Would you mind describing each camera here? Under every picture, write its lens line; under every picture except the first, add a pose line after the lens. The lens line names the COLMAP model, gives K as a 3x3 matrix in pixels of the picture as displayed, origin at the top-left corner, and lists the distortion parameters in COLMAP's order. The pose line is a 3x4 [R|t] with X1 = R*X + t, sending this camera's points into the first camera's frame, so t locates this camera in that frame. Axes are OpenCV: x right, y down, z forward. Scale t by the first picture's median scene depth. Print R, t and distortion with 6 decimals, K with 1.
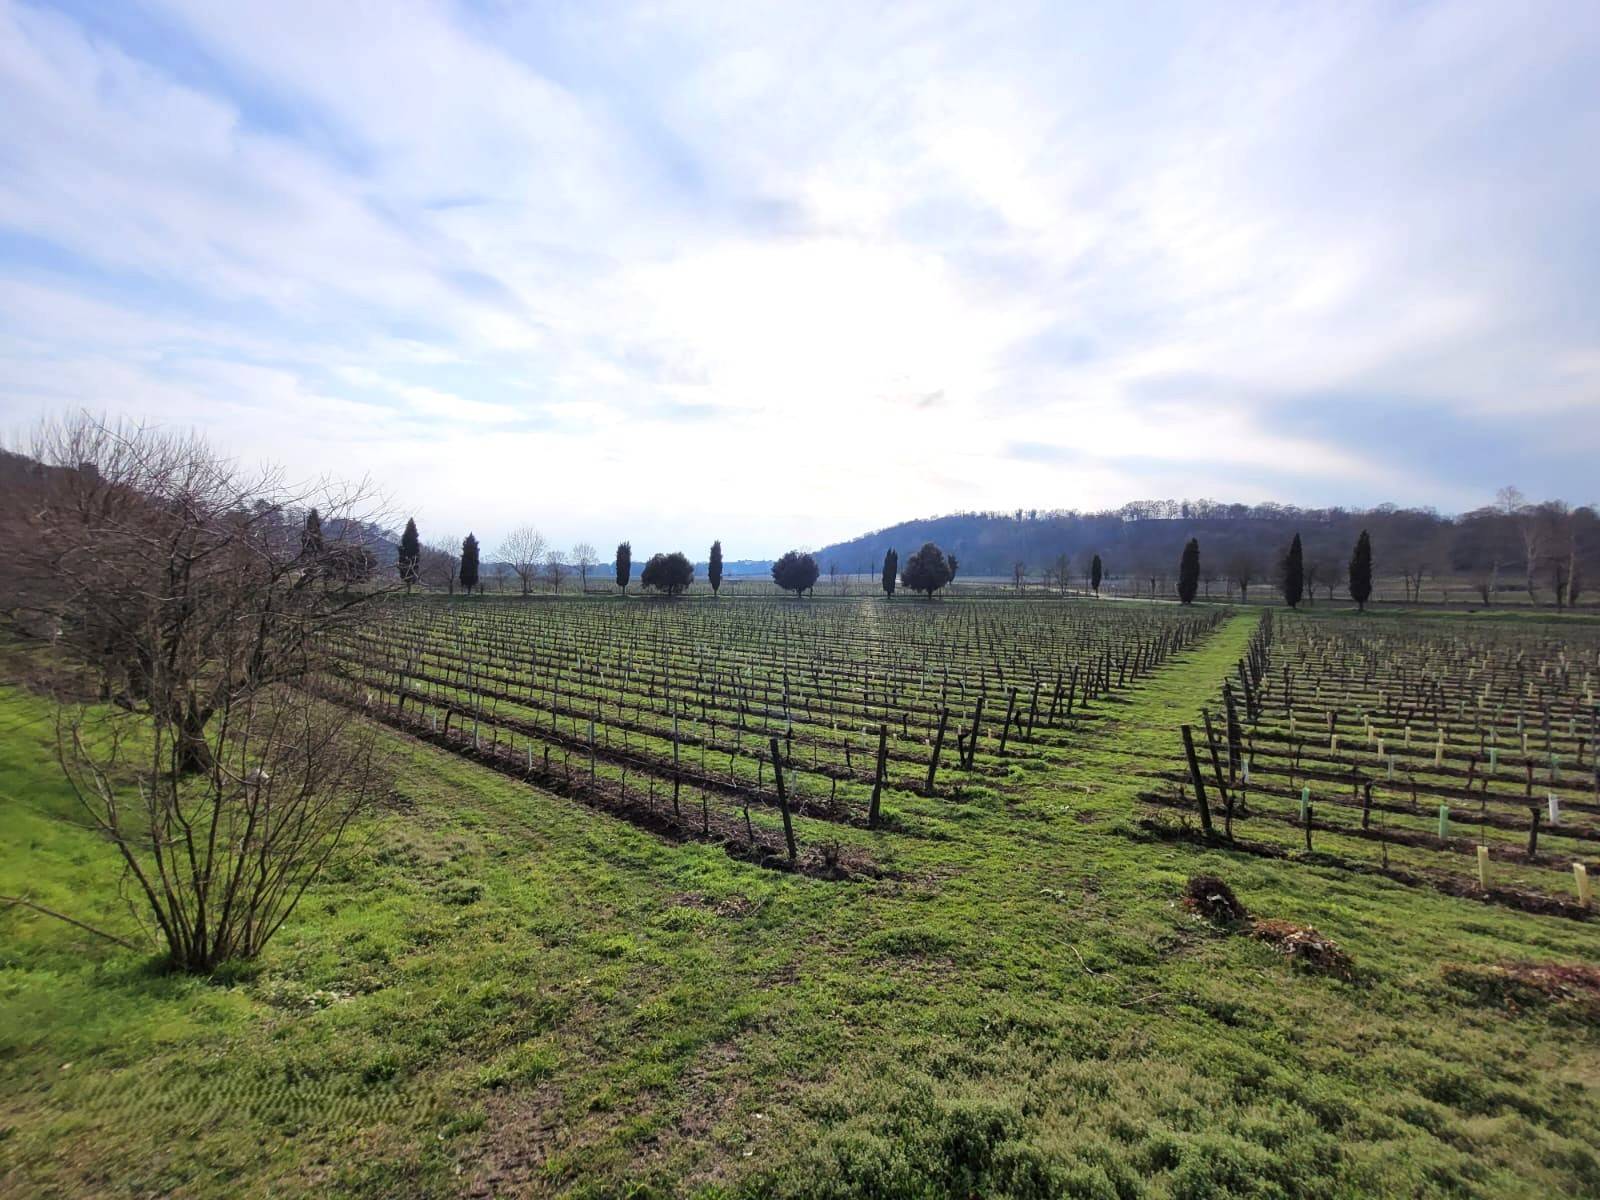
lens RADIAL K [[628.0, 0, 802.3], [0, 628.0, 598.3], [0, 0, 1]] dist [-0.000164, -0.000412]
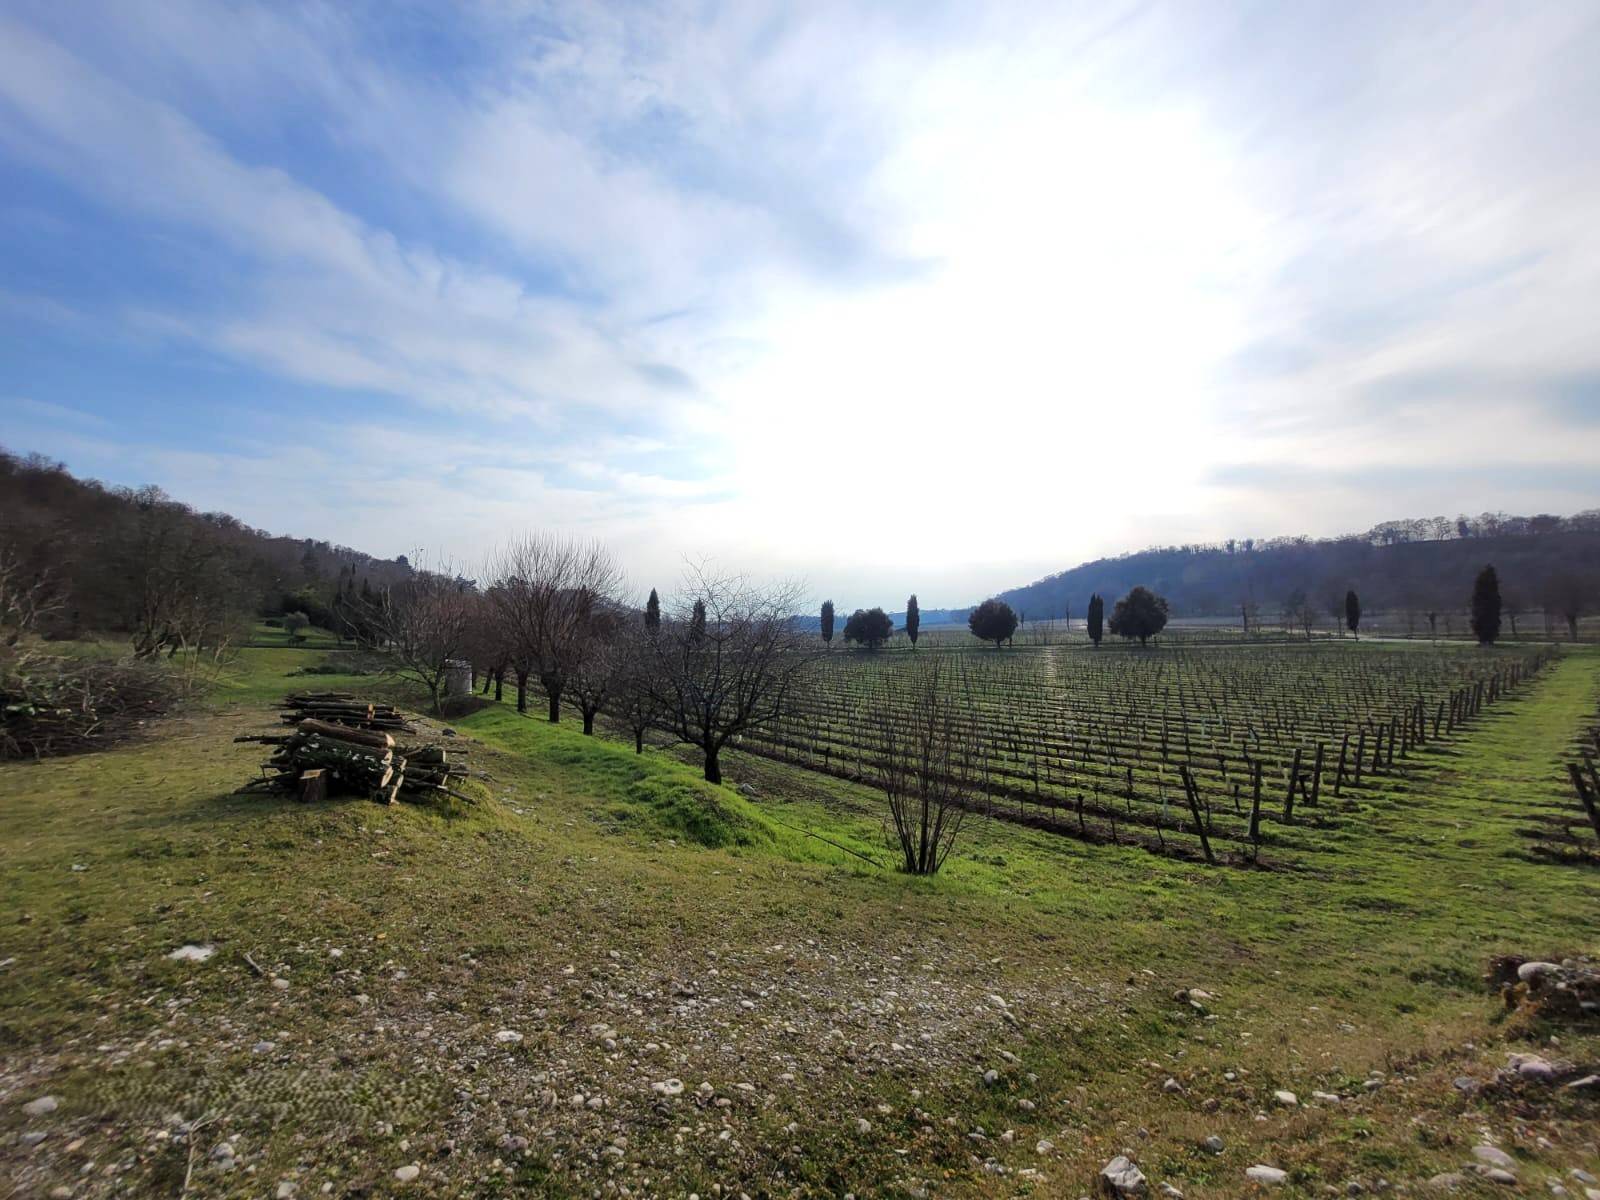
lens RADIAL K [[628.0, 0, 804.3], [0, 628.0, 588.2], [0, 0, 1]] dist [-0.000164, -0.000412]
pose [[0.963538, -0.049832, -0.262890, -0.039591], [0.024196, 0.994707, -0.099867, -0.003651], [0.266475, 0.089865, 0.959643, -0.047540]]
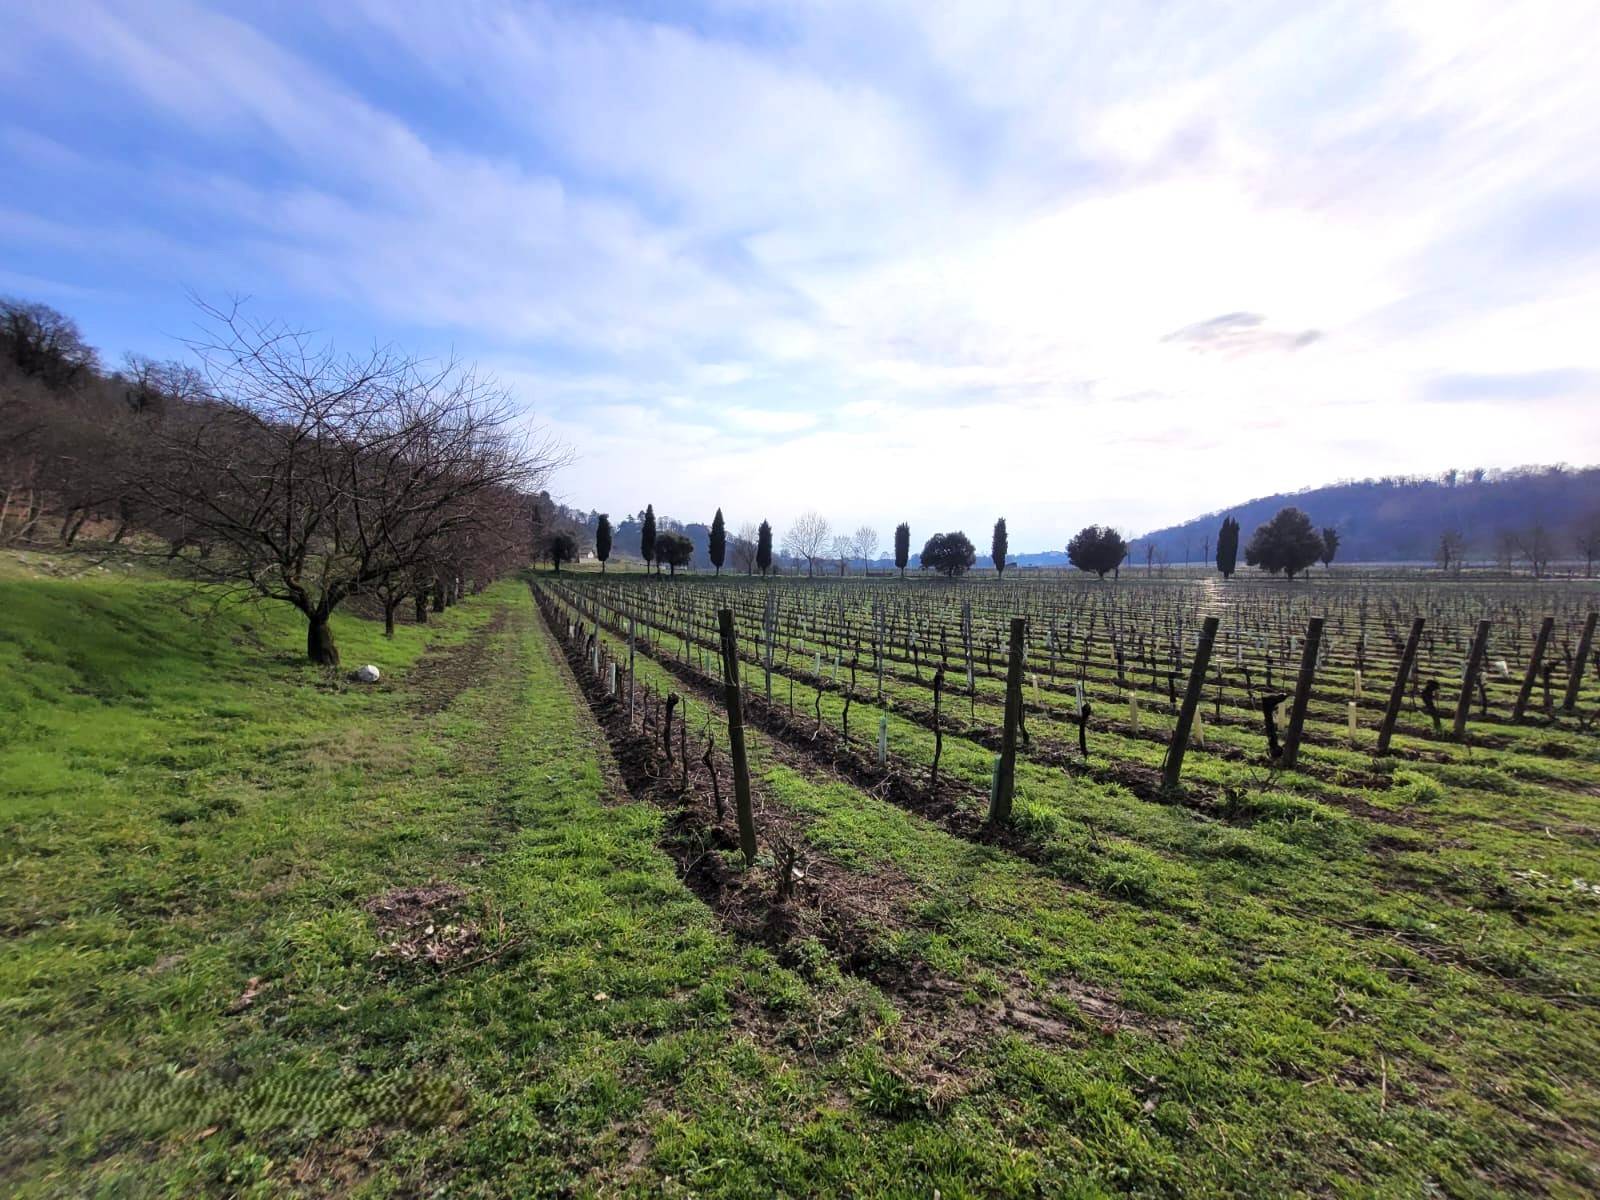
lens RADIAL K [[628.0, 0, 796.1], [0, 628.0, 586.5], [0, 0, 1]] dist [-0.000164, -0.000412]
pose [[0.889651, 0.002162, -0.456637, 0.019420], [-0.005433, 0.999968, -0.005852, 0.017876], [0.456609, 0.007687, 0.889634, 0.051233]]
